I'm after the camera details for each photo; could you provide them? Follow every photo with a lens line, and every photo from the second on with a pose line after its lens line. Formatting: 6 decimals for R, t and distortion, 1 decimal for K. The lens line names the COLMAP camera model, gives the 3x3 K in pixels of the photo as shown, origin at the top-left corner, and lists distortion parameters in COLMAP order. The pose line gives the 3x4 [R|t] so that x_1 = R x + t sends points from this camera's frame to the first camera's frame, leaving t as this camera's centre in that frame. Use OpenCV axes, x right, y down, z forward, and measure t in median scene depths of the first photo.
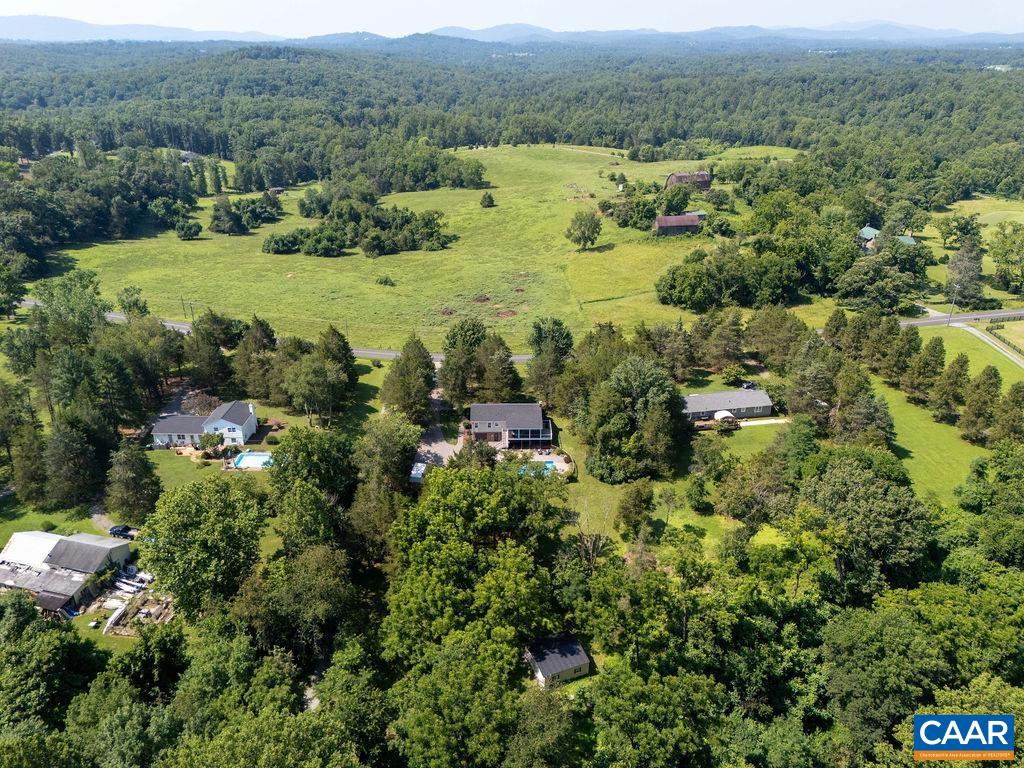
lens RADIAL K [[752.1, 0, 512.0], [0, 752.1, 384.0], [0, 0, 1]] dist [0.071540, -0.057806]
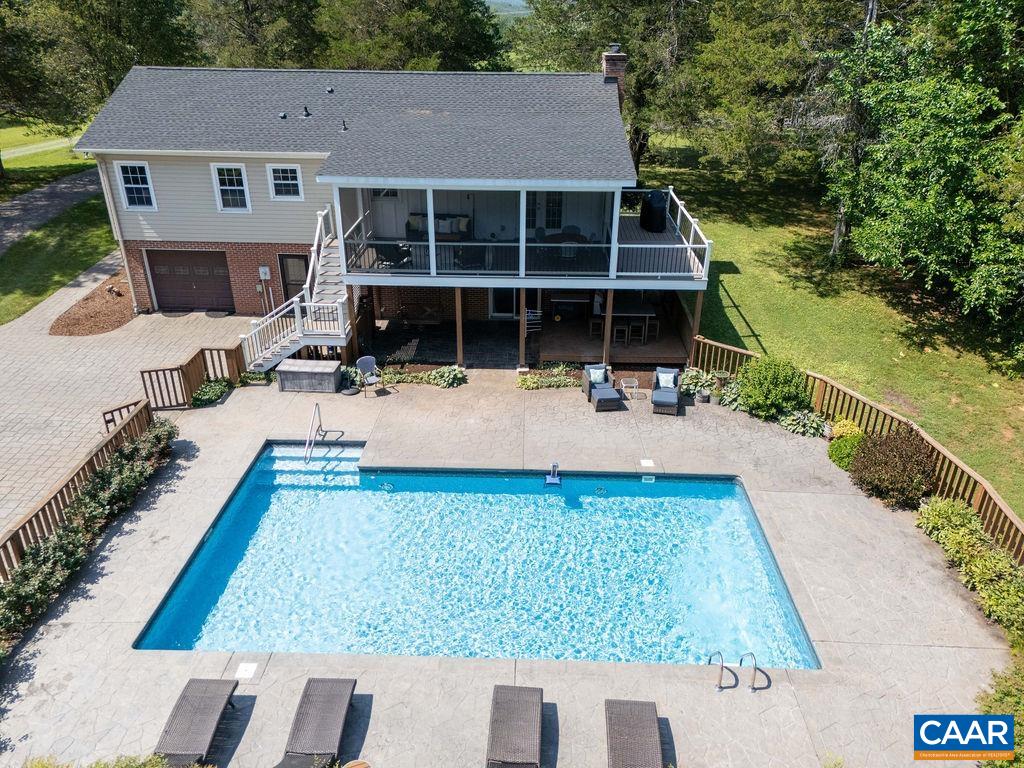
lens RADIAL K [[752.1, 0, 512.0], [0, 752.1, 384.0], [0, 0, 1]] dist [0.071540, -0.057806]
pose [[0.998849, 0.024286, -0.041371, 0.014530], [-0.022961, 0.999217, 0.032220, 0.045306], [0.042121, -0.031233, 0.998624, 0.462090]]
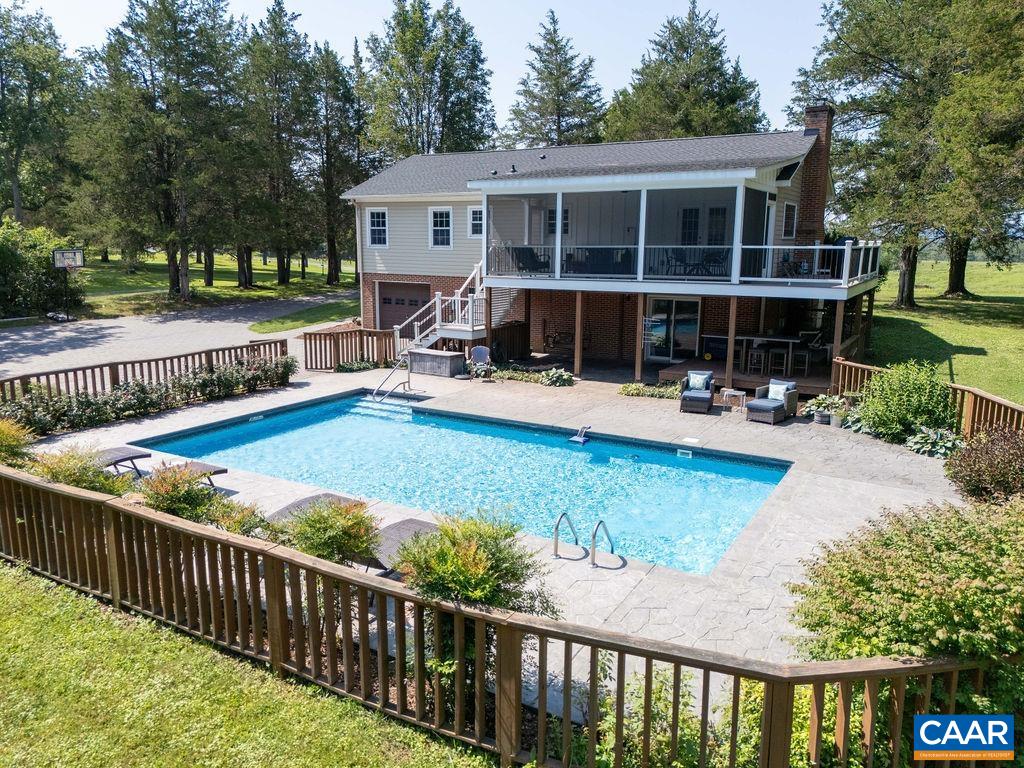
lens RADIAL K [[752.1, 0, 512.0], [0, 752.1, 384.0], [0, 0, 1]] dist [0.071540, -0.057806]
pose [[0.855768, 0.100001, -0.507603, 0.035981], [-0.220799, 0.957896, -0.183532, 0.060186], [0.467877, 0.269139, 0.841816, 0.471487]]
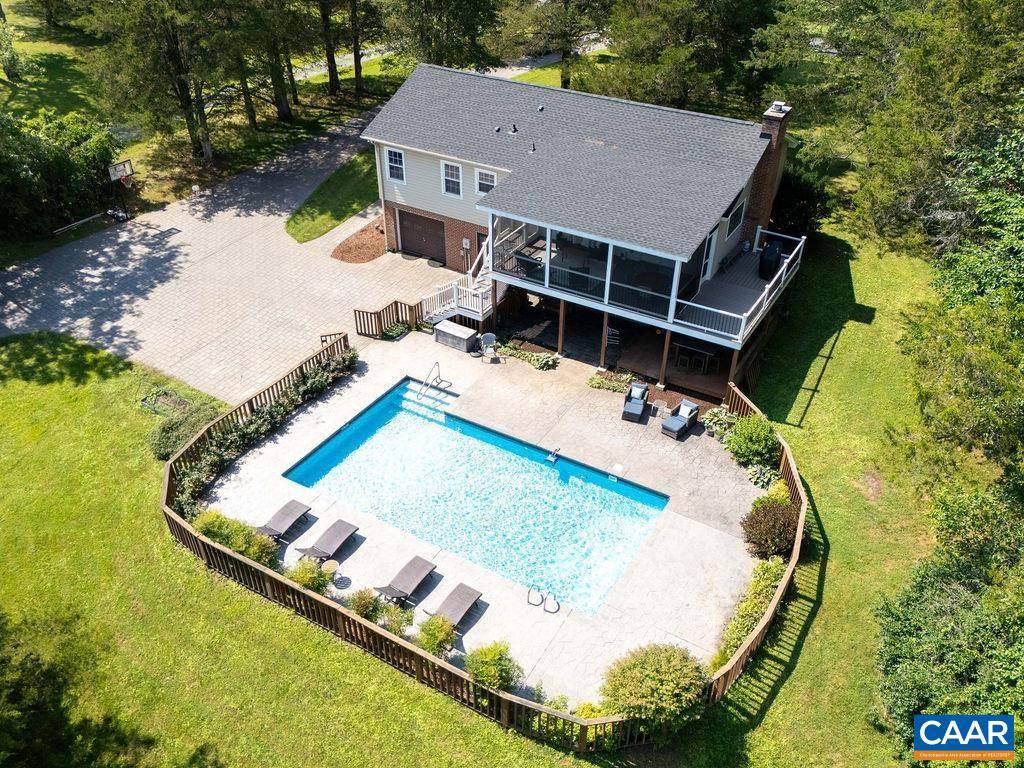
lens RADIAL K [[824.9, 0, 524.4], [0, 824.9, 425.4], [0, 0, 1]] dist [0.080438, -0.003254]
pose [[0.857045, 0.323823, -0.400764, 0.046321], [-0.225693, 0.935171, 0.272979, 0.027661], [0.463180, -0.143505, 0.874569, 0.439209]]
